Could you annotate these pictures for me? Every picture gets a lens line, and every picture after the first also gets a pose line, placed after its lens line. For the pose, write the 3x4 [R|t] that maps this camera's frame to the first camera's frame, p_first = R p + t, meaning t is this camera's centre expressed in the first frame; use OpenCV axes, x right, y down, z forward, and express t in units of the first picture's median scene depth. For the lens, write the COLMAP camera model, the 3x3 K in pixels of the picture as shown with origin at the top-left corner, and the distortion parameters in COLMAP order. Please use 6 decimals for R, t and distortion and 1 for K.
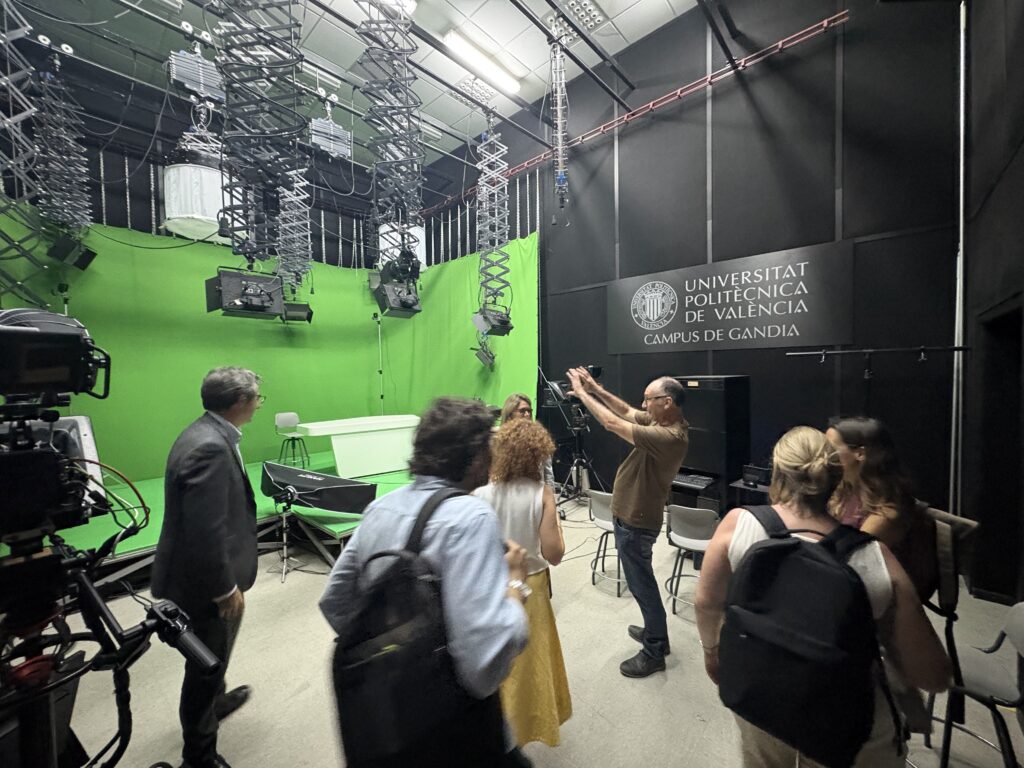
lens RADIAL K [[407.5, 0, 509.5], [0, 407.5, 383.2], [0, 0, 1]] dist [-0.001687, -0.000095]
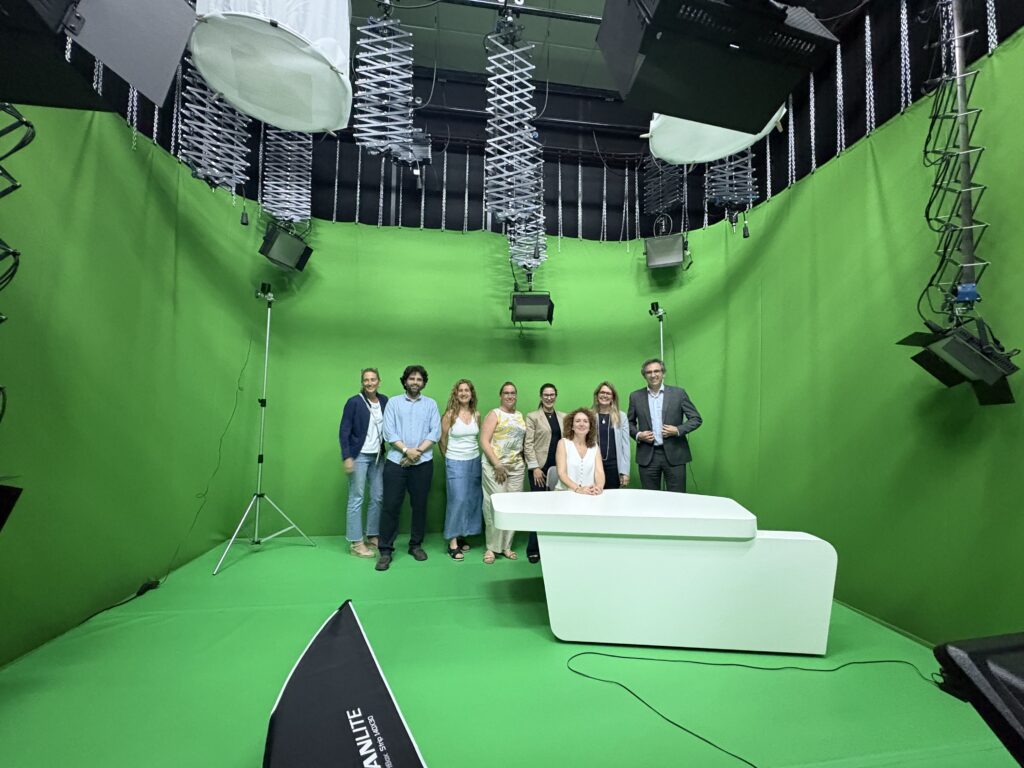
lens RADIAL K [[407.5, 0, 507.6], [0, 407.5, 385.5], [0, 0, 1]] dist [-0.001687, -0.000095]
pose [[0.765187, -0.010192, -0.643727, -0.131050], [-0.047113, 0.996307, -0.071777, 0.000344], [0.642082, 0.085251, 0.761881, 0.487417]]
